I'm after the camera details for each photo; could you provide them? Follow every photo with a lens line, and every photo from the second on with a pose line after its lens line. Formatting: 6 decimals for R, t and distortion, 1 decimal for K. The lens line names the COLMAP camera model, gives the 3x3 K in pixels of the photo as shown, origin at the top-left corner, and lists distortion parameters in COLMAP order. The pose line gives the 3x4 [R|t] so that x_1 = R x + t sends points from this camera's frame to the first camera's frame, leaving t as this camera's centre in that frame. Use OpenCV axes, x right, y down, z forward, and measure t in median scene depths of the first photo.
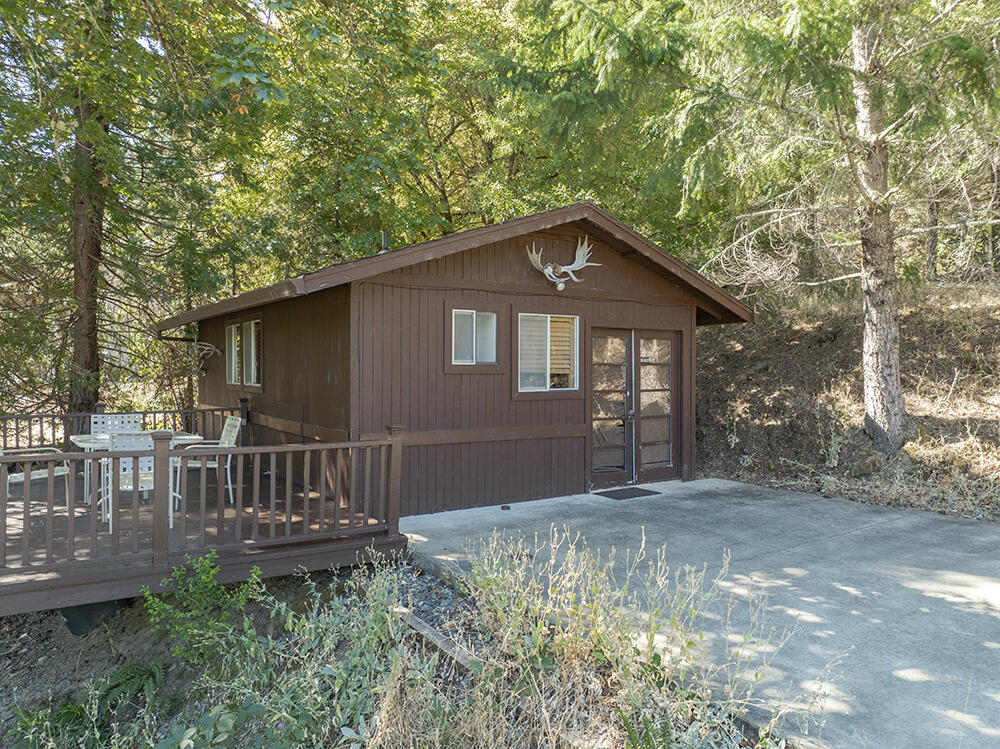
lens RADIAL K [[702.4, 0, 495.3], [0, 702.4, 368.3], [0, 0, 1]] dist [-0.045135, 0.012401]
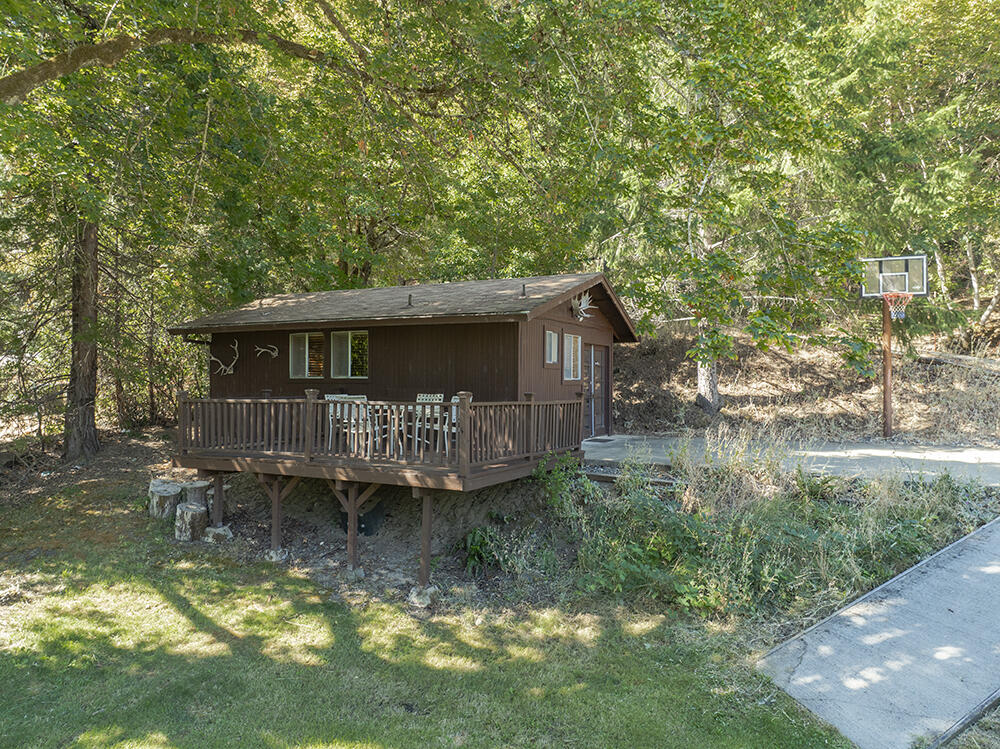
lens RADIAL K [[702.4, 0, 500.7], [0, 702.4, 376.5], [0, 0, 1]] dist [-0.045135, 0.012401]
pose [[0.894480, 0.003601, 0.447093, -0.865933], [-0.003465, 0.999993, -0.001122, 0.026447], [-0.447094, -0.000545, 0.894487, -0.482232]]
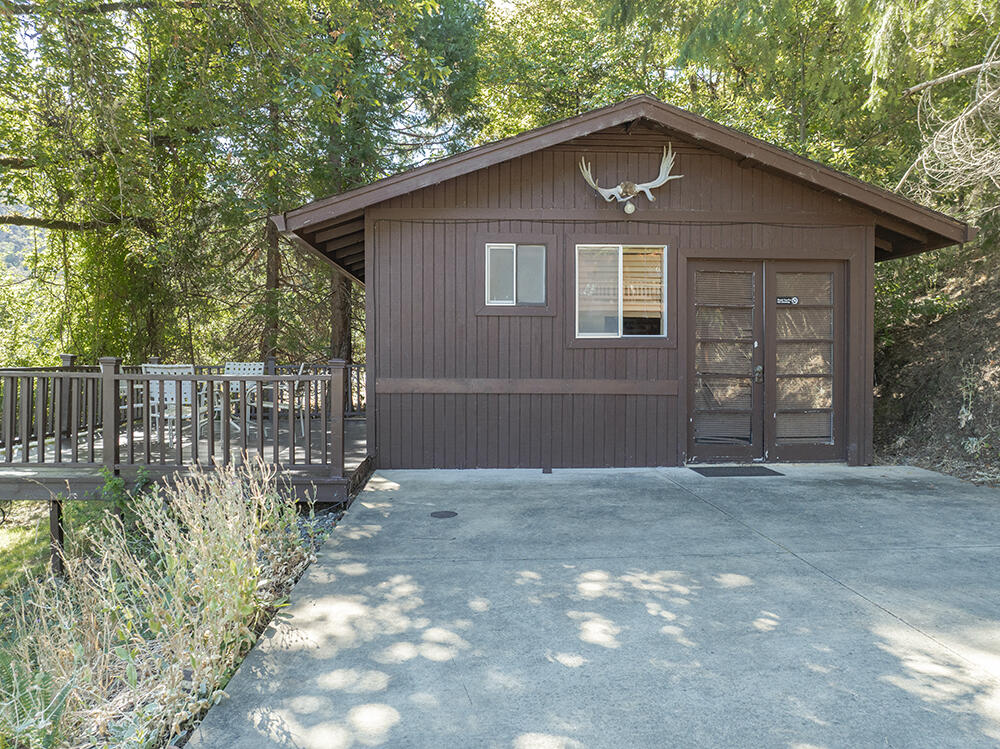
lens RADIAL K [[702.4, 0, 500.1], [0, 702.4, 374.8], [0, 0, 1]] dist [-0.045135, 0.012401]
pose [[0.862054, 0.012725, -0.506657, 0.372370], [0.000049, 0.999683, 0.025190, 0.055197], [0.506817, -0.021740, 0.861779, 0.216396]]
